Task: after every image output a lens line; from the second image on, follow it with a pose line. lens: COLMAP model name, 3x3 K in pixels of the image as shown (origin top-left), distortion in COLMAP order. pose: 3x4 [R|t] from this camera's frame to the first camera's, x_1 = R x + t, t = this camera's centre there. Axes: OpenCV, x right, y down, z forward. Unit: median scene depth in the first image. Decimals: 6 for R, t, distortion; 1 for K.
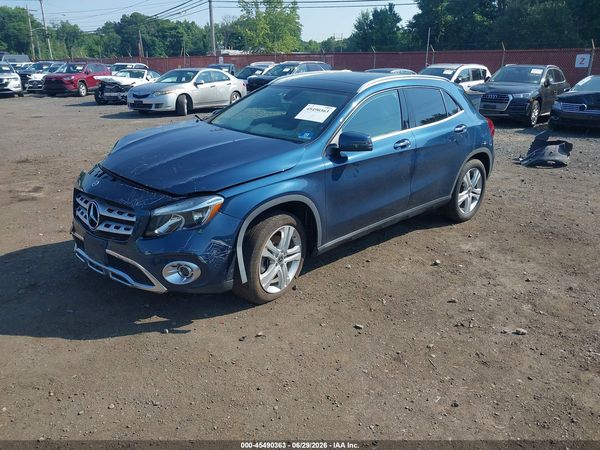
lens RADIAL K [[474.6, 0, 303.2], [0, 474.6, 233.7], [0, 0, 1]] dist [0.001987, -0.000261]
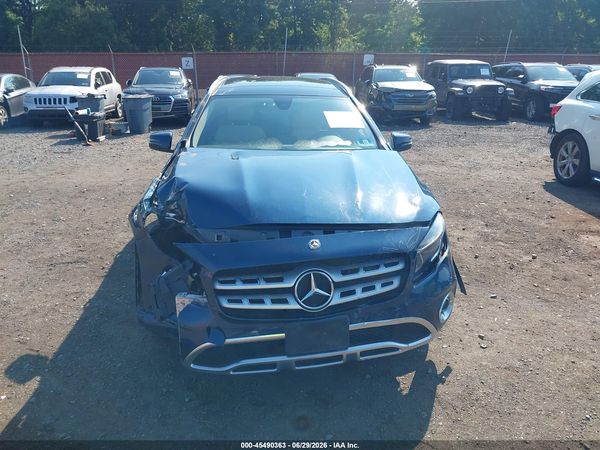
lens RADIAL K [[474.6, 0, 303.2], [0, 474.6, 233.7], [0, 0, 1]] dist [0.001987, -0.000261]
pose [[0.608071, -0.273241, 0.745378, -0.241484], [0.276323, 0.953039, 0.123943, -0.053066], [-0.744241, 0.130599, 0.655018, 0.140131]]
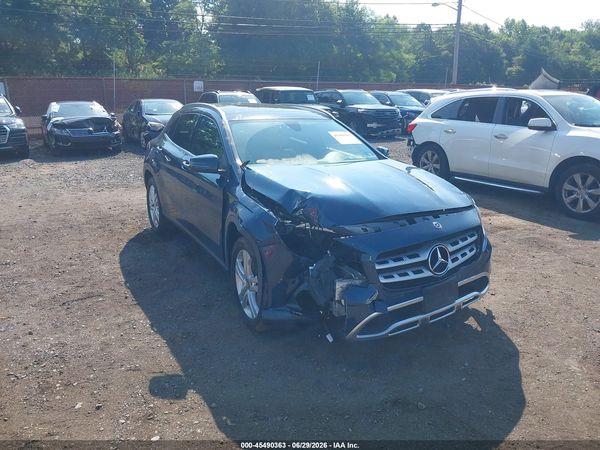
lens RADIAL K [[474.6, 0, 303.2], [0, 474.6, 233.7], [0, 0, 1]] dist [0.001987, -0.000261]
pose [[0.225118, -0.287909, 0.930822, -0.345842], [0.333602, 0.920378, 0.203997, -0.093070], [-0.915441, 0.264601, 0.303240, 0.242538]]
